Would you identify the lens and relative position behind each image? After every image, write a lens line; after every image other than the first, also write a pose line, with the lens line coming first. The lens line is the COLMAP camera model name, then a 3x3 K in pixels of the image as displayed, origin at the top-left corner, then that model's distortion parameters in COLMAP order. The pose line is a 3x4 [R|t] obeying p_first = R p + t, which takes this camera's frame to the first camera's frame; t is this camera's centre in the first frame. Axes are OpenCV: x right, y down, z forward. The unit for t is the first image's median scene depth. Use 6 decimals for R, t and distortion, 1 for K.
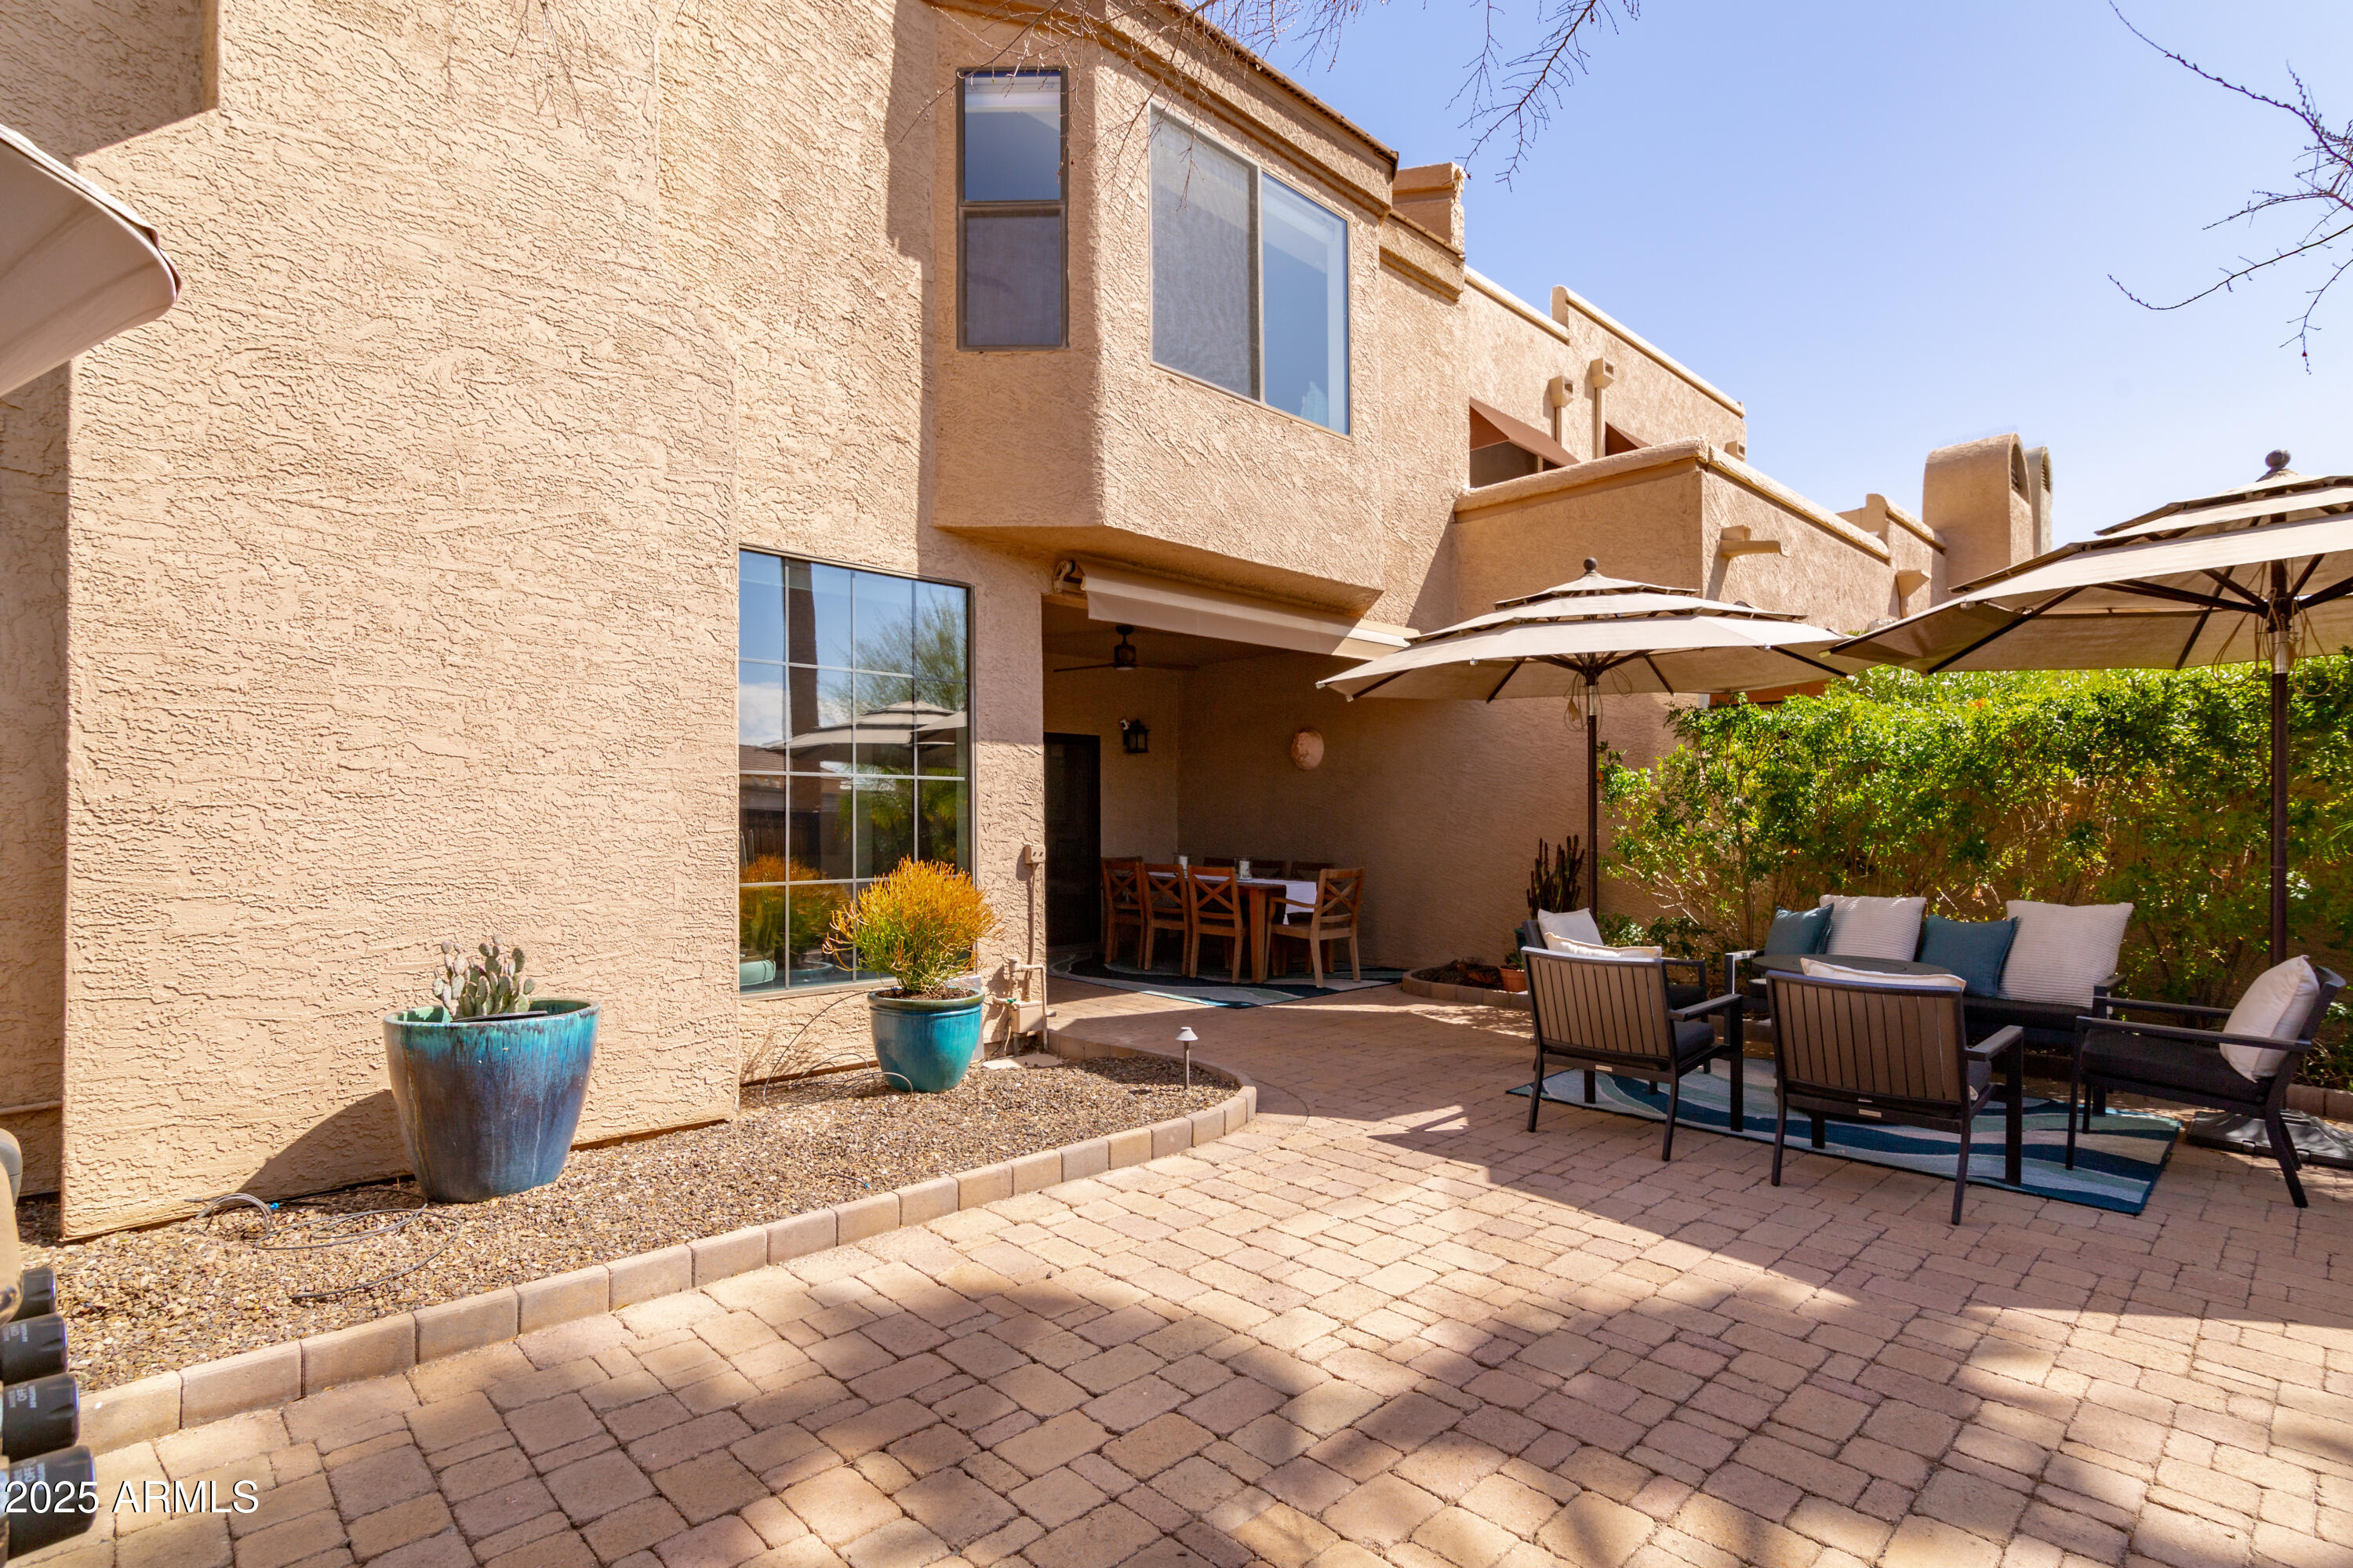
lens RADIAL K [[1121.0, 0, 1142.4], [0, 1121.0, 804.0], [0, 0, 1]] dist [0.000154, -0.000846]
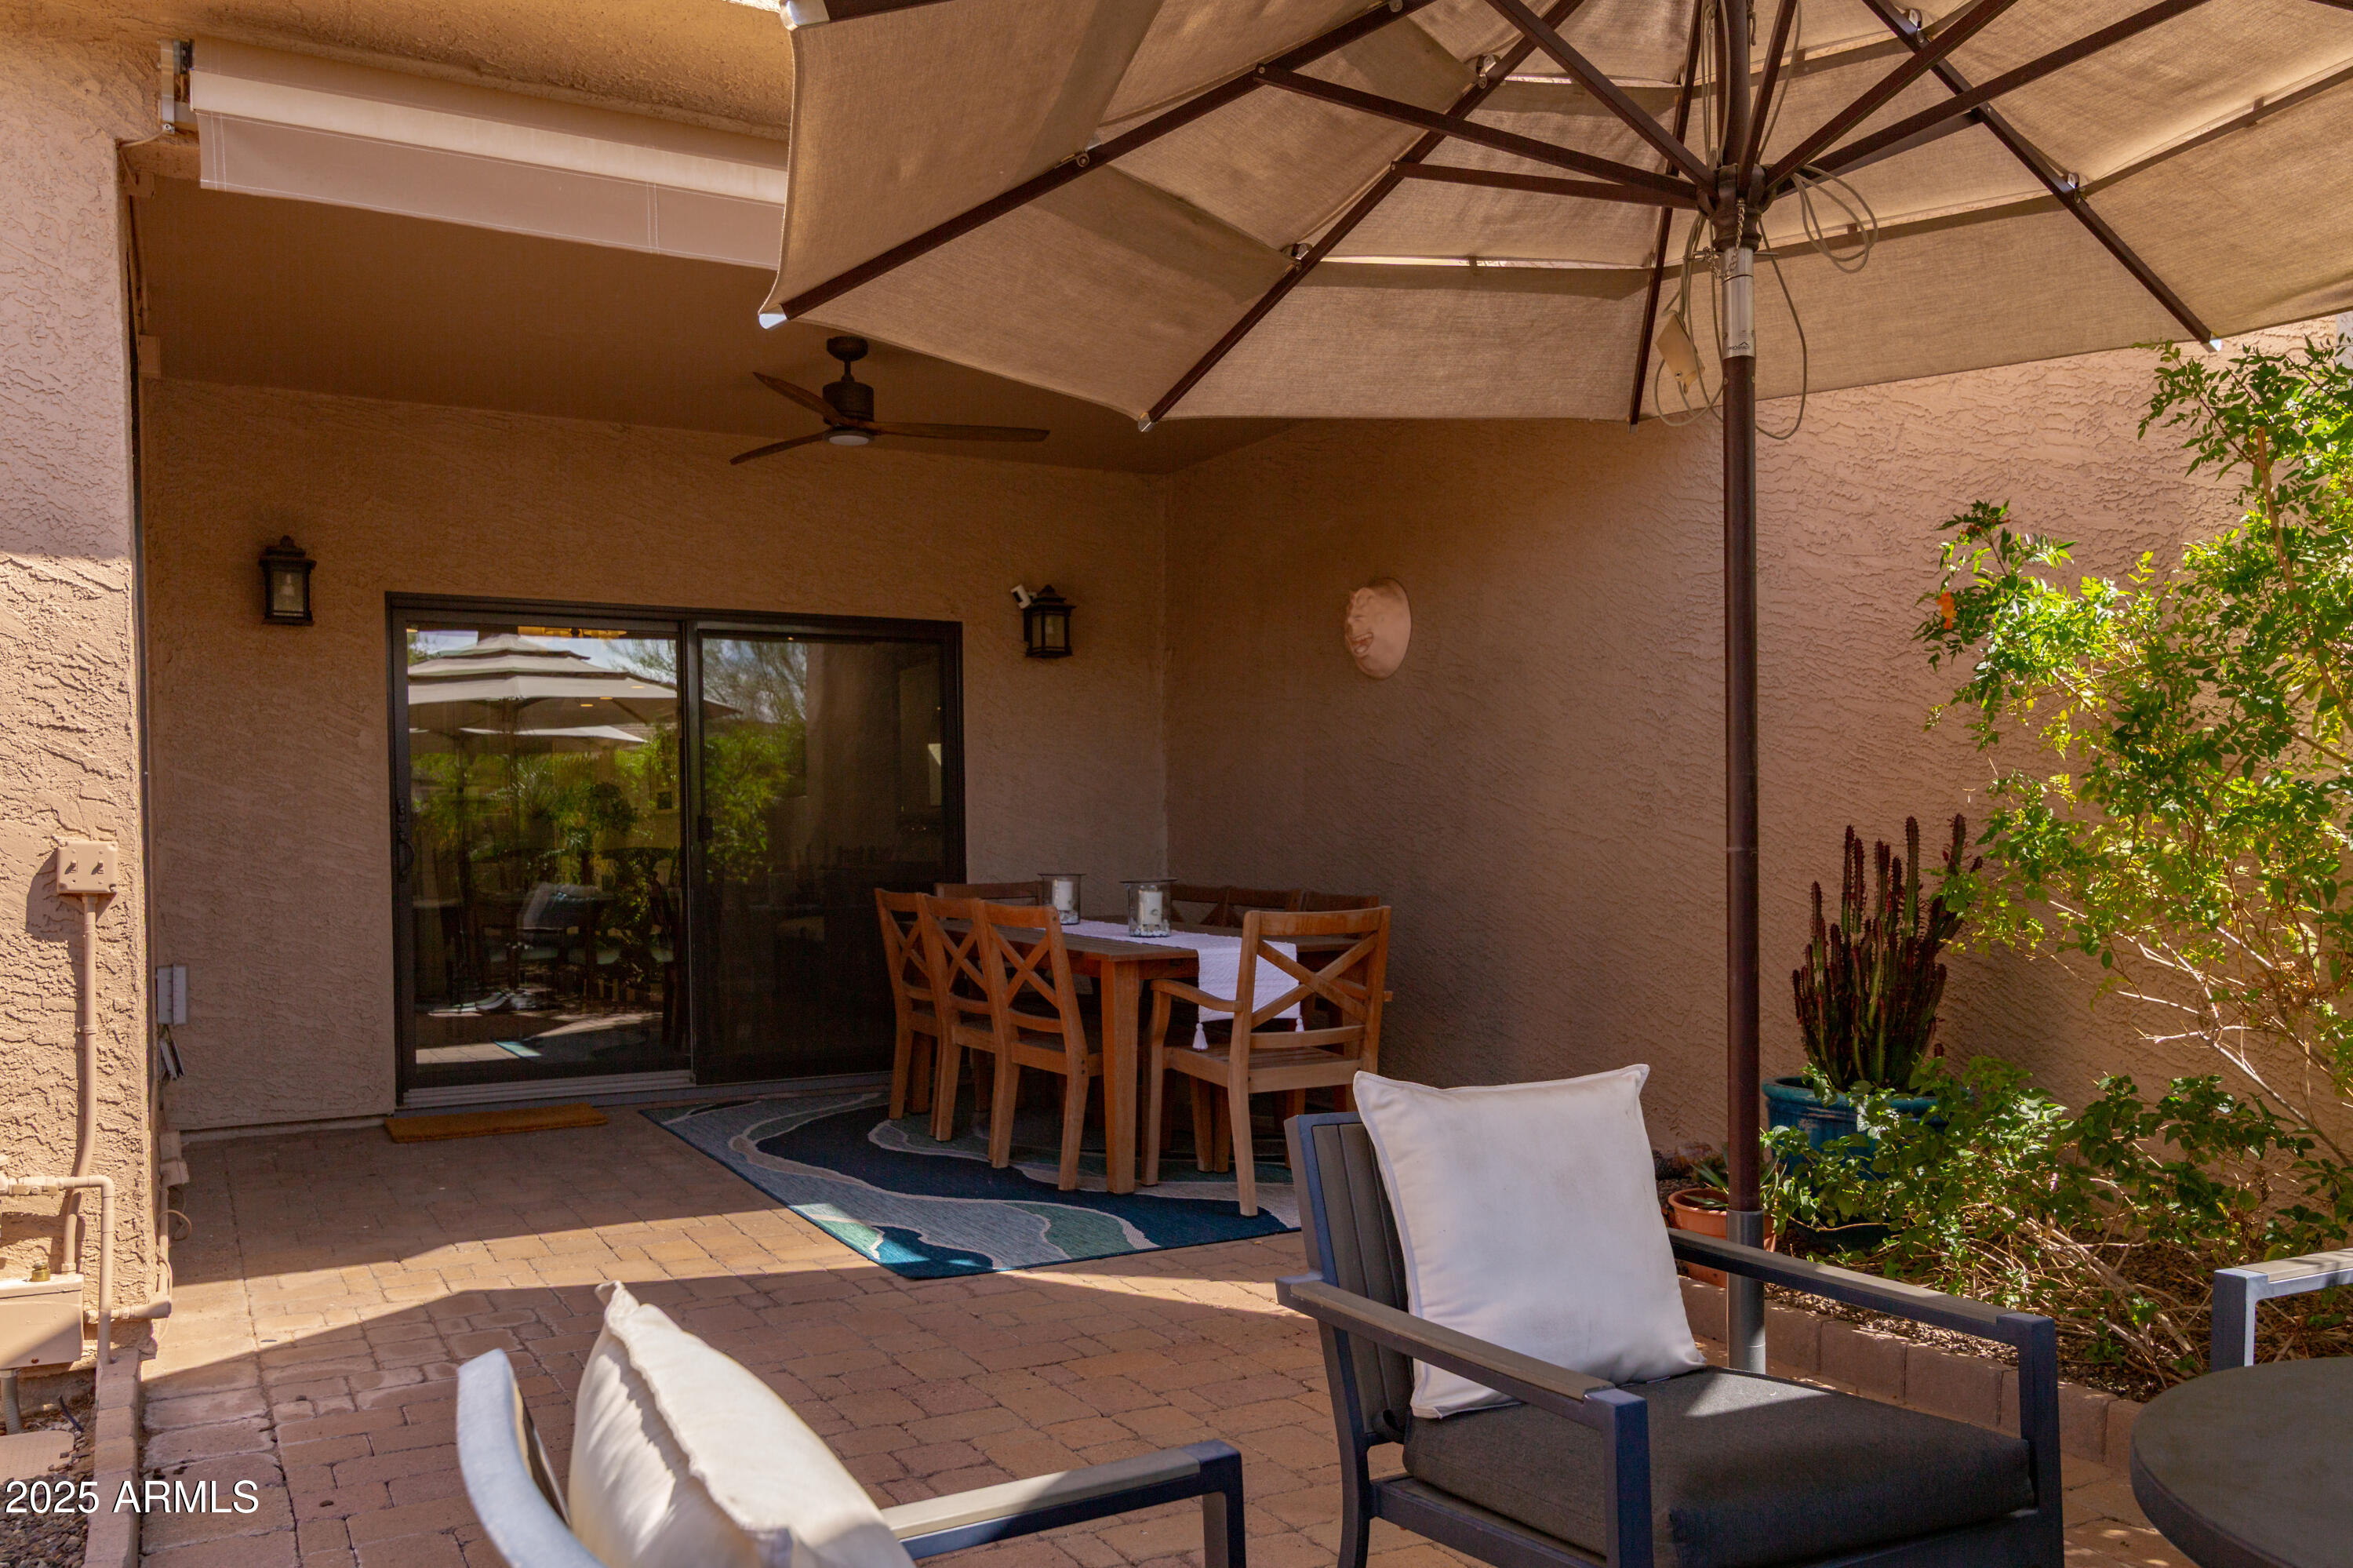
lens RADIAL K [[1751.8, 0, 1123.2], [0, 1751.8, 858.2], [0, 0, 1]] dist [0.002349, -0.002338]
pose [[0.965651, -0.004705, -0.259801, 0.366151], [0.012483, 0.999522, 0.028294, 0.029670], [0.259544, -0.030566, 0.965248, 0.538410]]
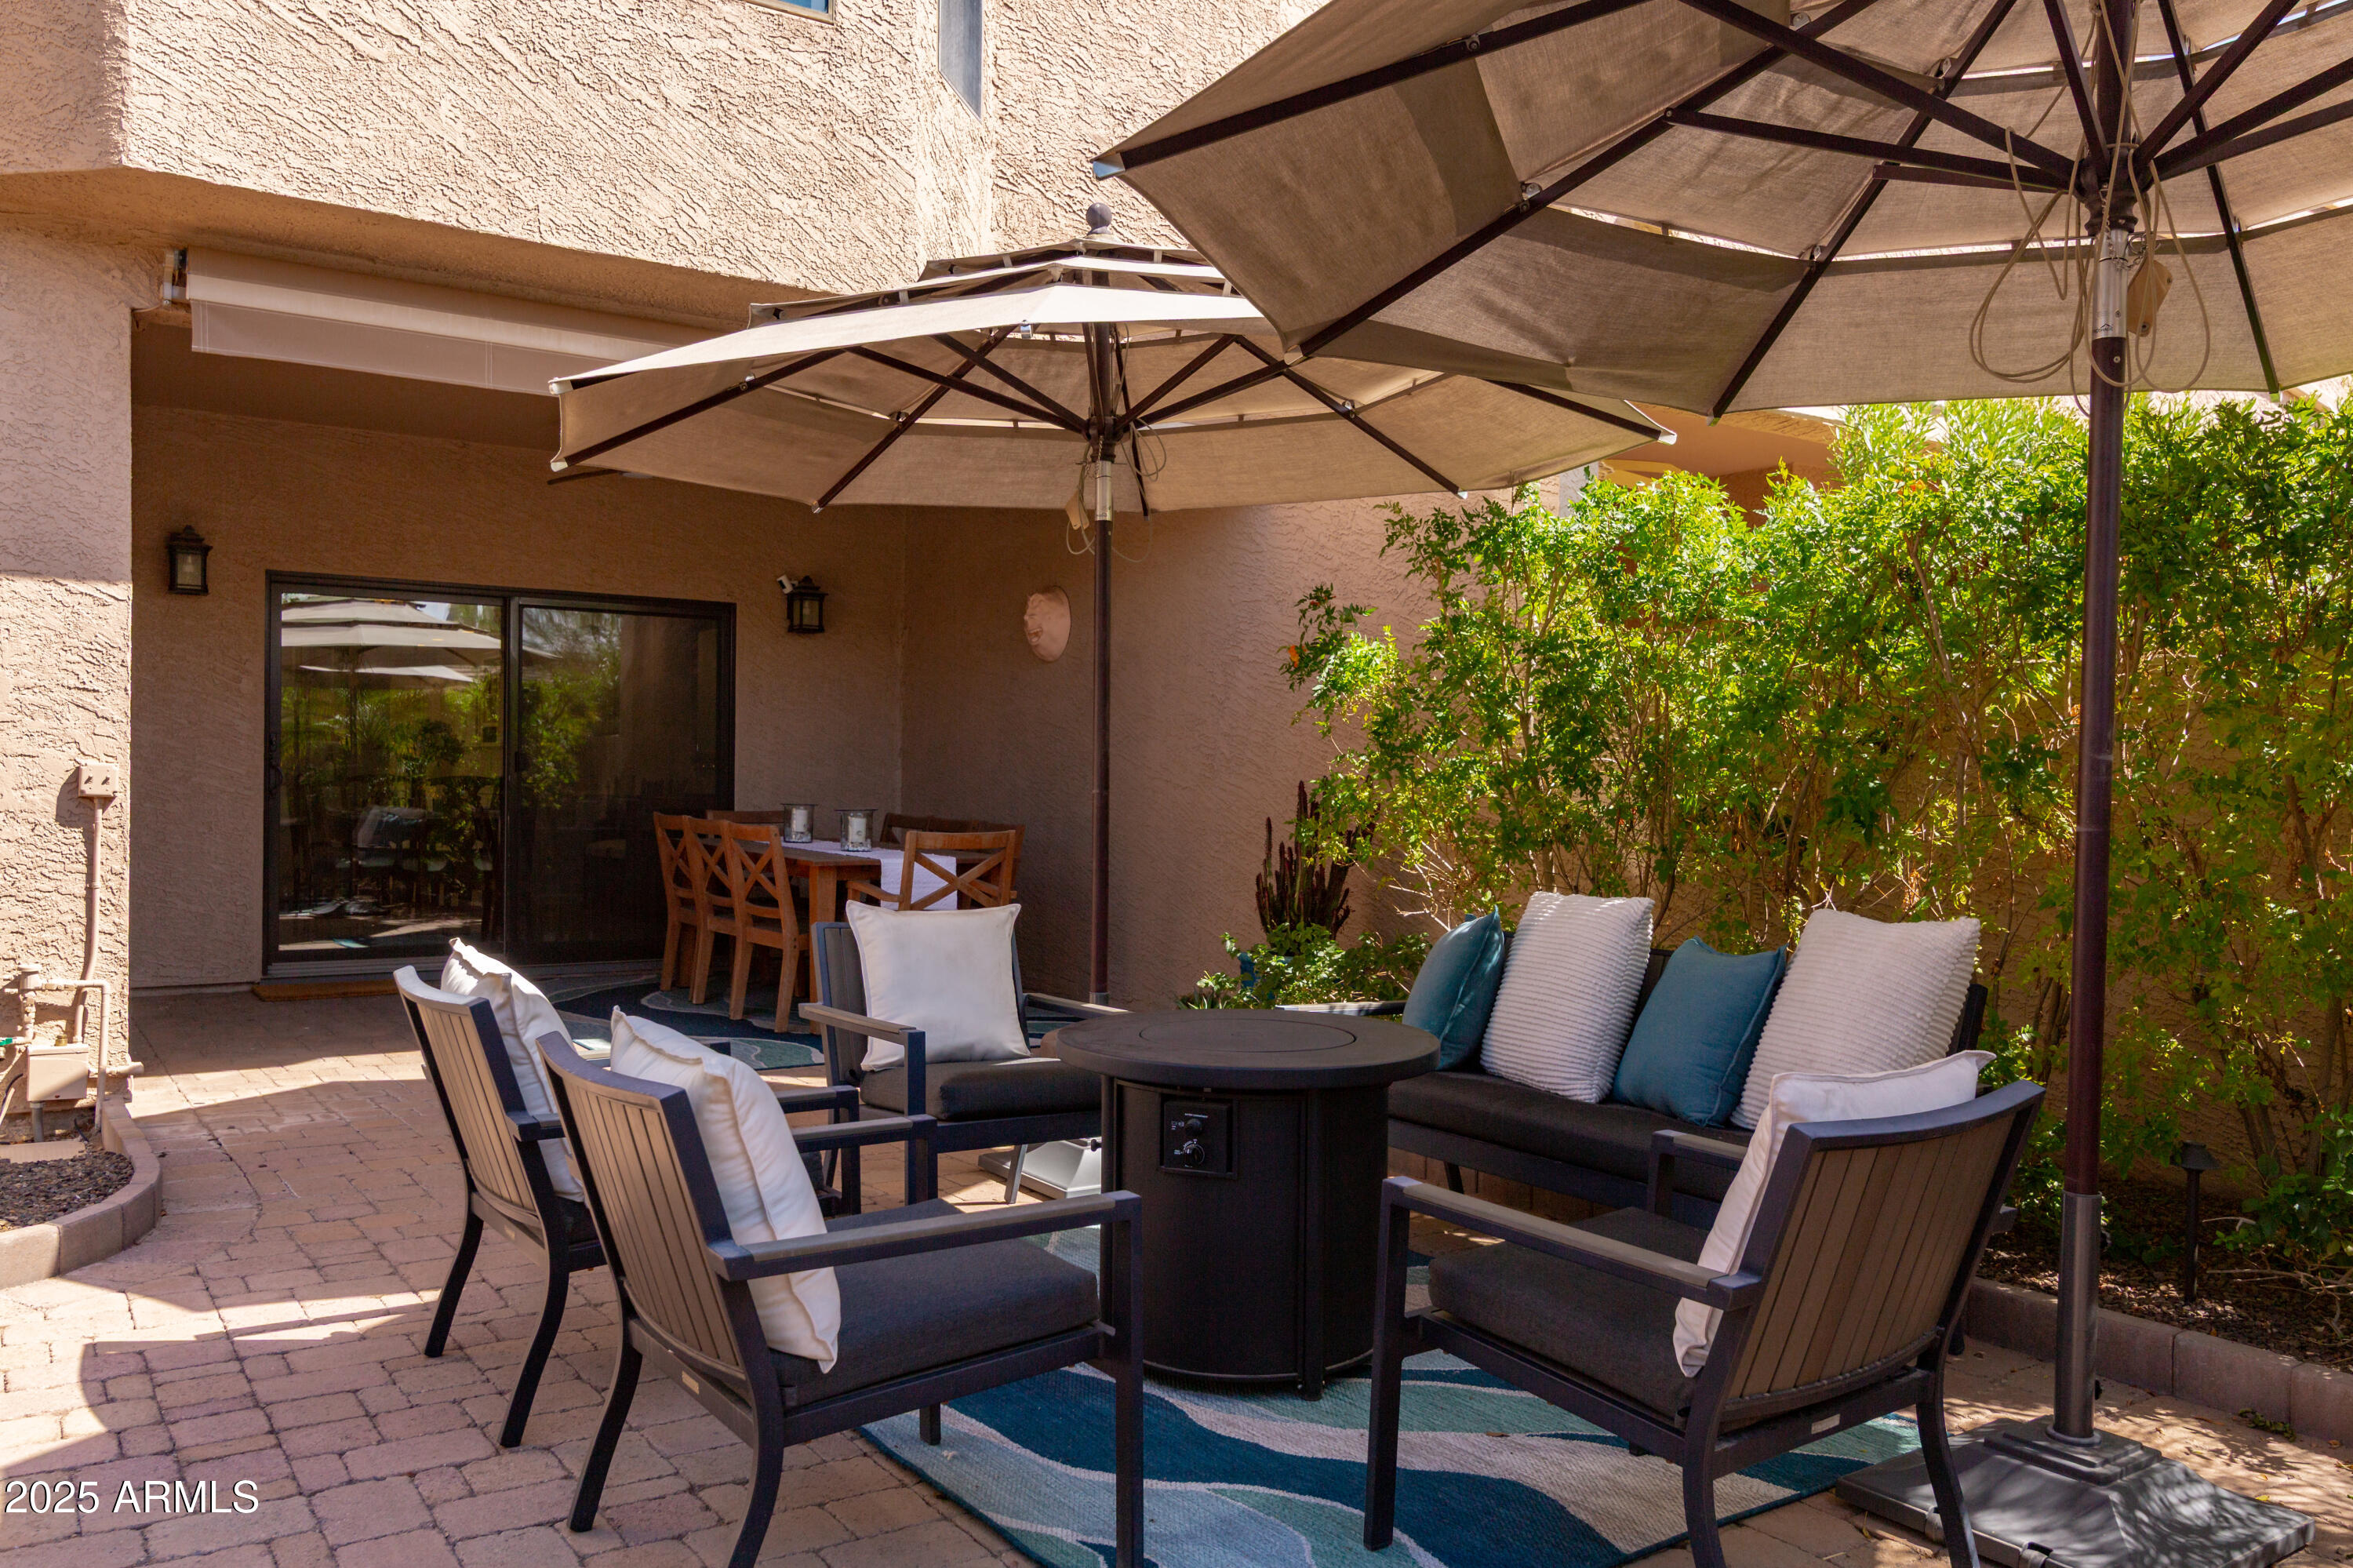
lens RADIAL K [[1751.8, 0, 1134.4], [0, 1751.8, 775.5], [0, 0, 1]] dist [0.002349, -0.002338]
pose [[0.986061, 0.015531, -0.165660, 0.544456], [-0.013466, 0.999817, 0.013577, 0.023646], [0.165840, -0.011157, 0.986090, 0.230999]]
